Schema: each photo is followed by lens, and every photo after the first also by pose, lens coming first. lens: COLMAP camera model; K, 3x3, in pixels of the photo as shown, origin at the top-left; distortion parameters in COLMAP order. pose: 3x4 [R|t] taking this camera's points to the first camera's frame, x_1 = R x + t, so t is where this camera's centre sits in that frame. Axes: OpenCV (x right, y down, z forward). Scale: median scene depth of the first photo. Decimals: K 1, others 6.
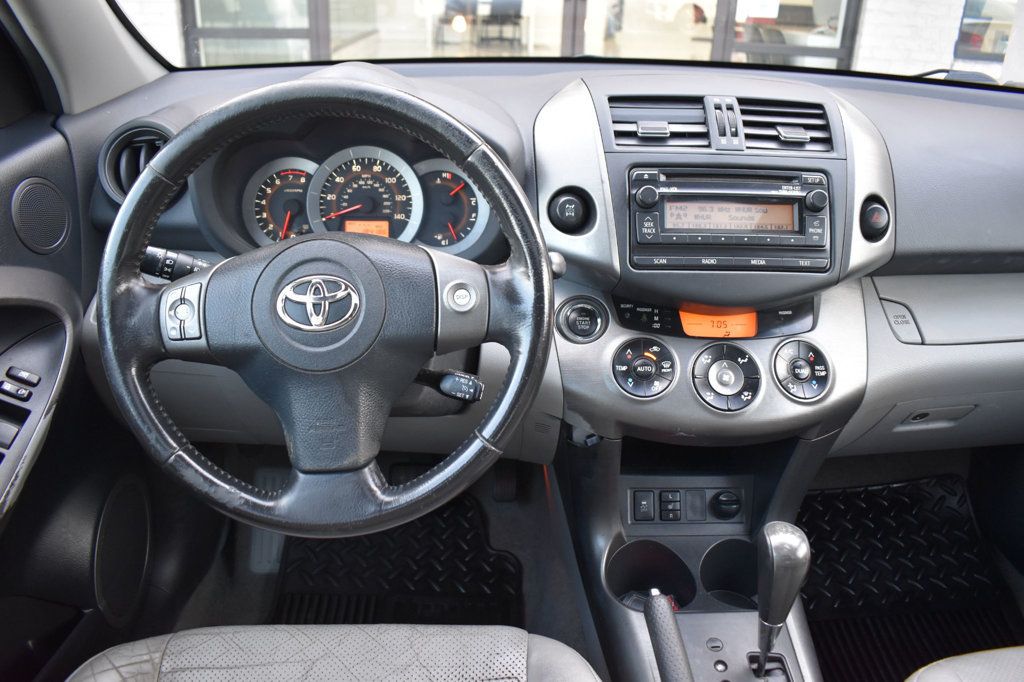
lens RADIAL K [[791.7, 0, 512.0], [0, 791.7, 341.0], [0, 0, 1]] dist [-0.104508, 0.008342]
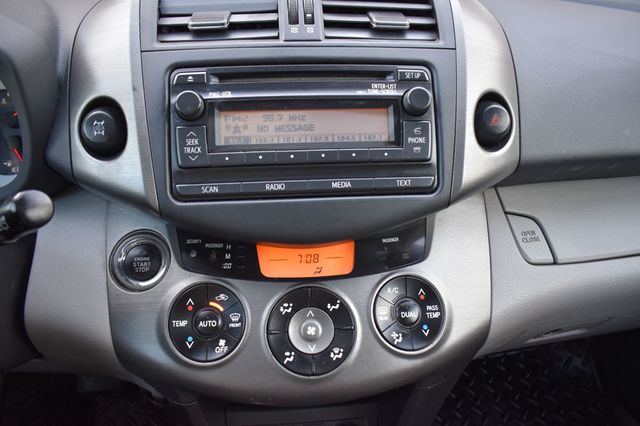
lens RADIAL K [[494.8, 0, 320.0], [0, 494.8, 213.0], [0, 0, 1]] dist [-0.104508, 0.008342]
pose [[0.997544, -0.042430, 0.055726, 0.256819], [0.041572, 0.999000, 0.016461, -0.079269], [-0.056369, -0.014104, 0.998310, 0.501693]]
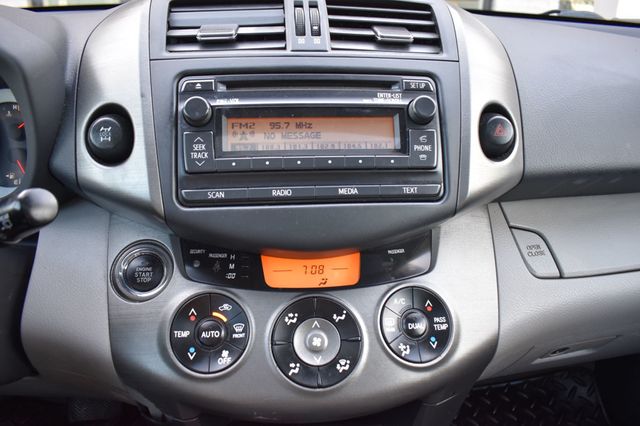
lens RADIAL K [[494.8, 0, 320.0], [0, 494.8, 213.0], [0, 0, 1]] dist [-0.104508, 0.008342]
pose [[0.997140, -0.035131, 0.066916, 0.245926], [0.039338, 0.997261, -0.062629, -0.048875], [-0.064533, 0.065082, 0.995791, 0.506527]]
